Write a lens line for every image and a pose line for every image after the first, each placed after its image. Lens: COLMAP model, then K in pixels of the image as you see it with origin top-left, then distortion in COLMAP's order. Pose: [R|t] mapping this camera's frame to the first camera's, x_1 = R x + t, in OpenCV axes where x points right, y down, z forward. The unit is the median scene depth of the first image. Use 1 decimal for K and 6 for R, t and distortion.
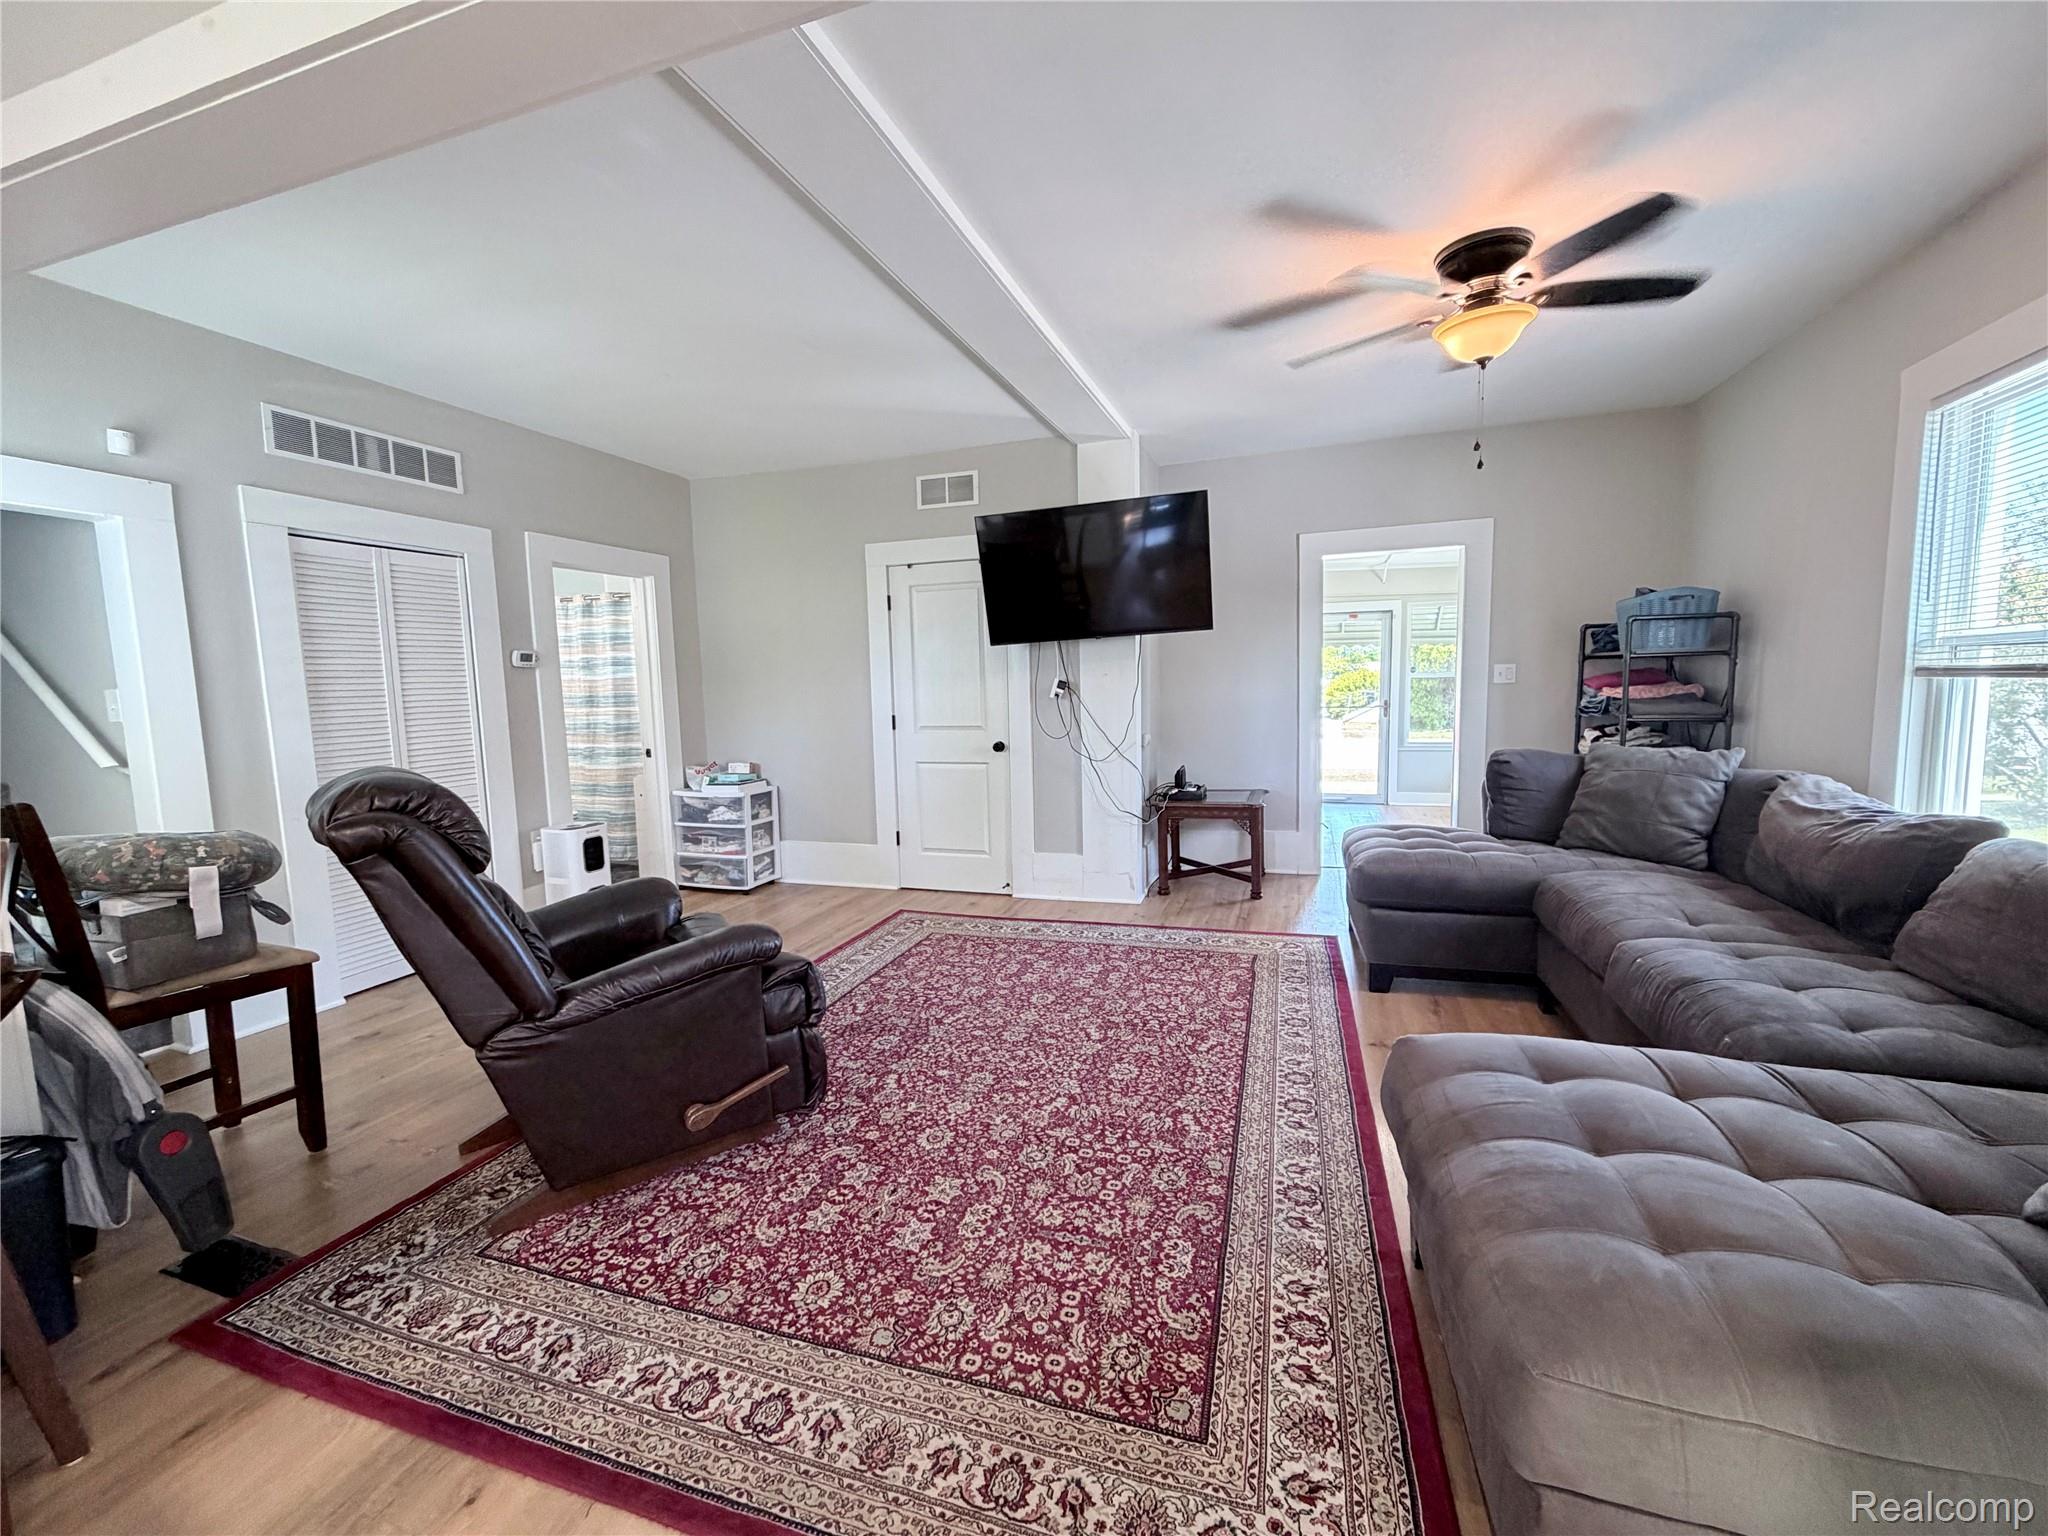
lens RADIAL K [[817.9, 0, 1016.4], [0, 817.9, 763.3], [0, 0, 1]] dist [0.000307, -0.000583]
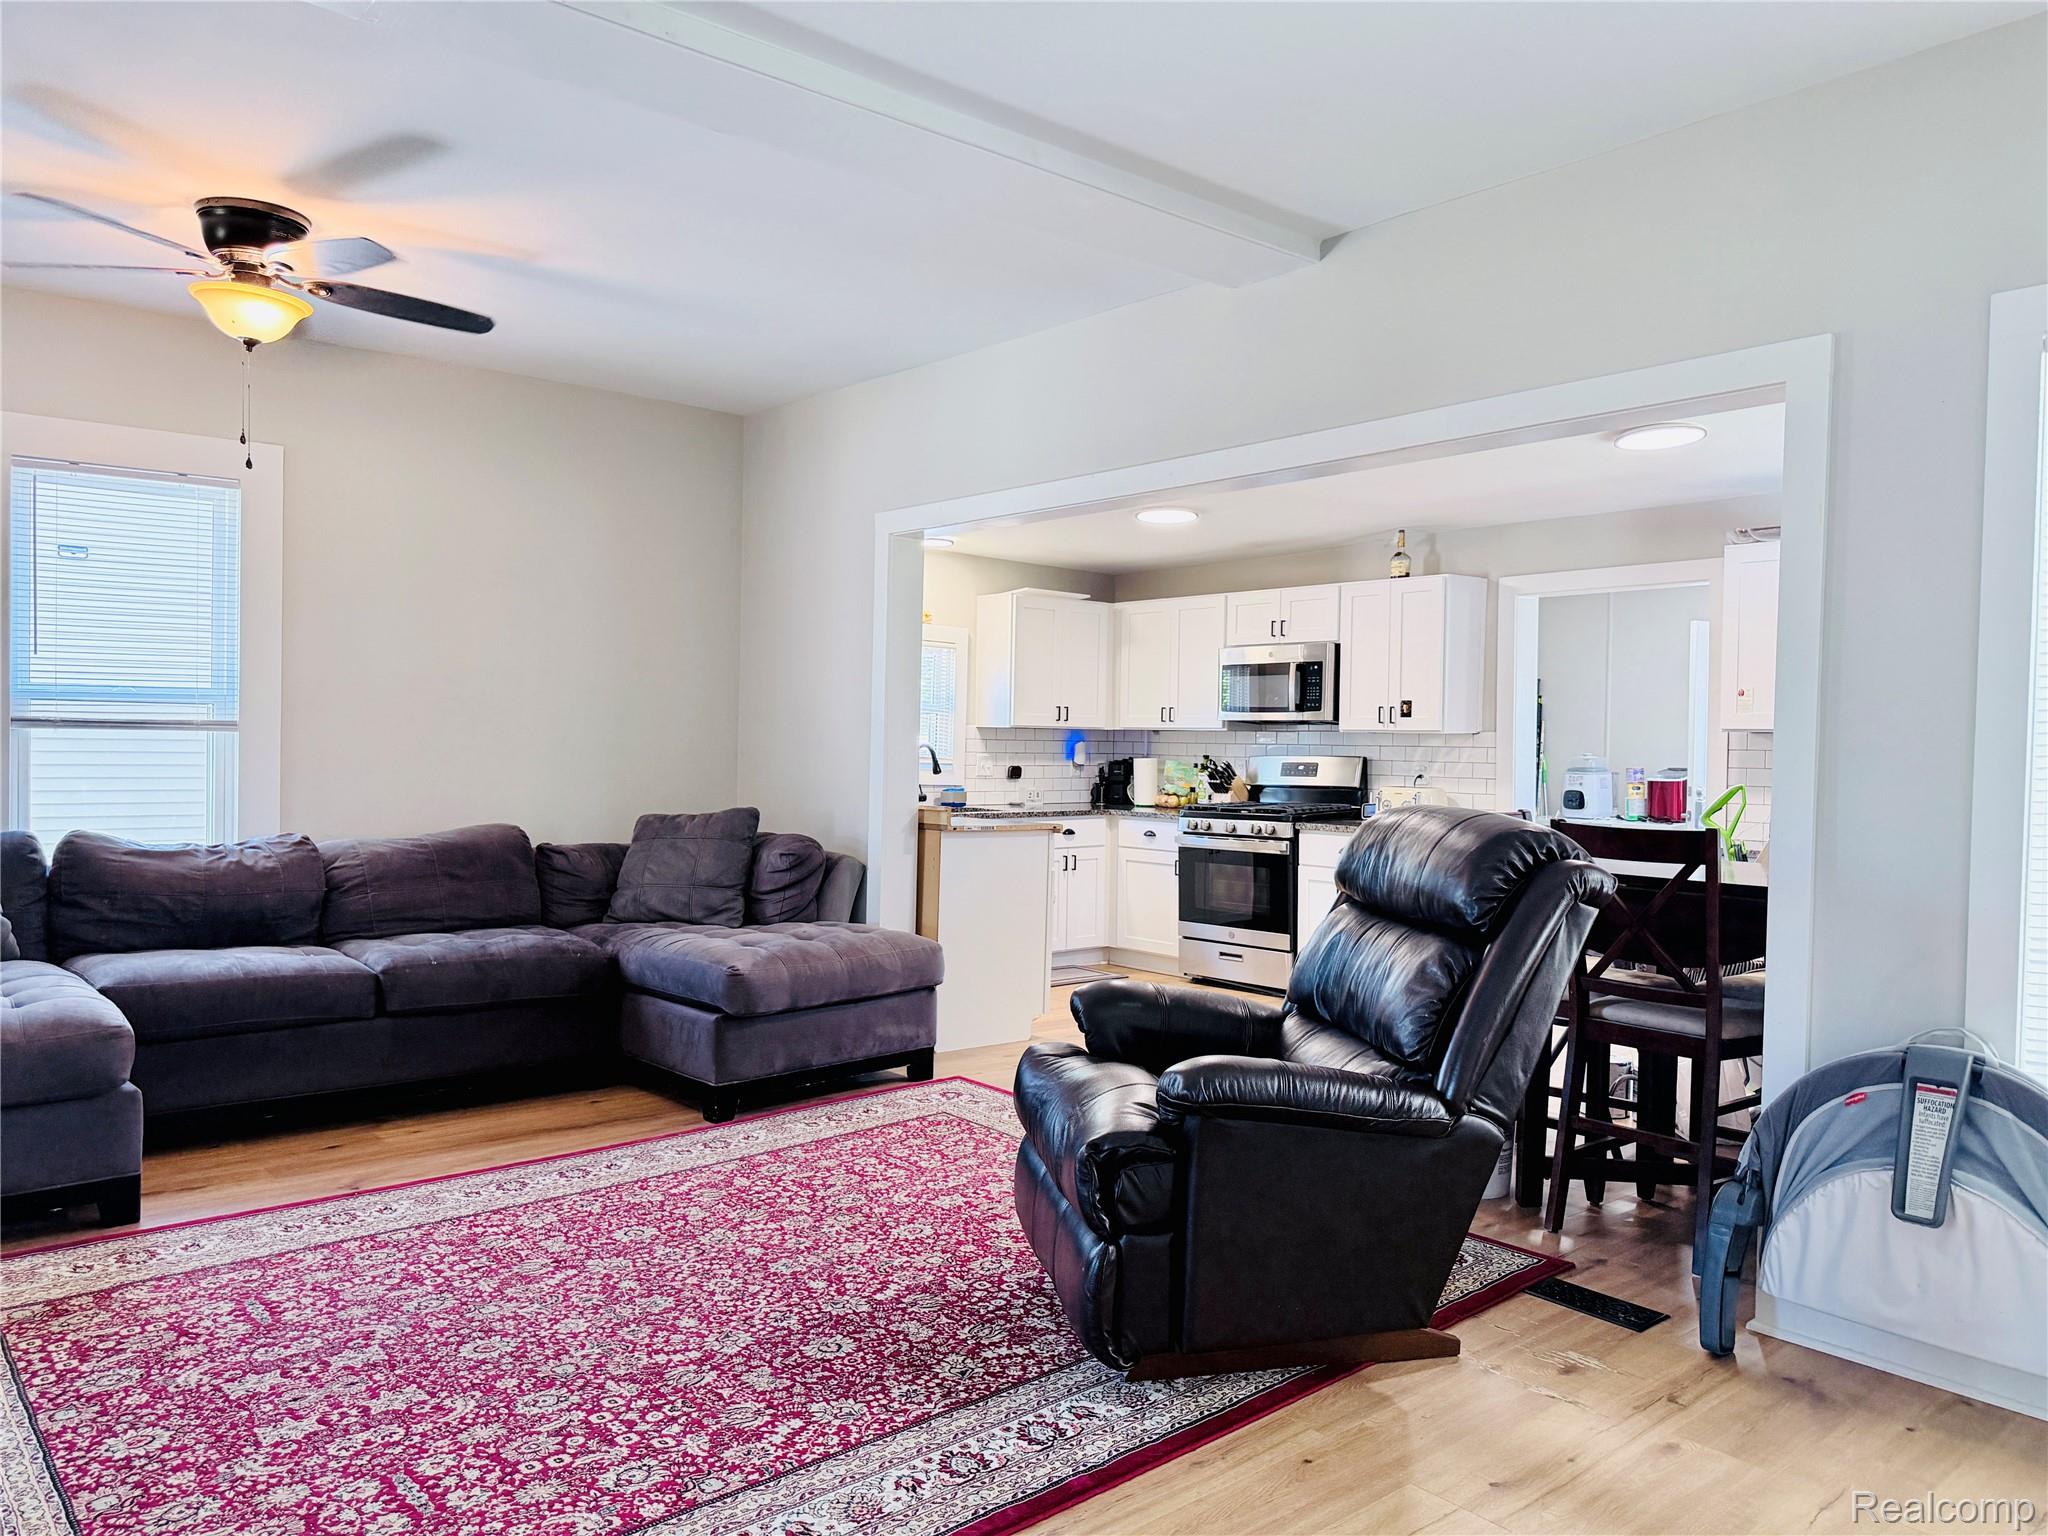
lens RADIAL K [[1446.7, 0, 1007.5], [0, 1446.7, 799.4], [0, 0, 1]] dist [0.035020, -0.026152]
pose [[-0.855744, -0.013772, 0.517217, -0.823206], [0.053004, 0.992053, 0.114112, -0.152744], [-0.514678, 0.125065, -0.848213, 1.834719]]
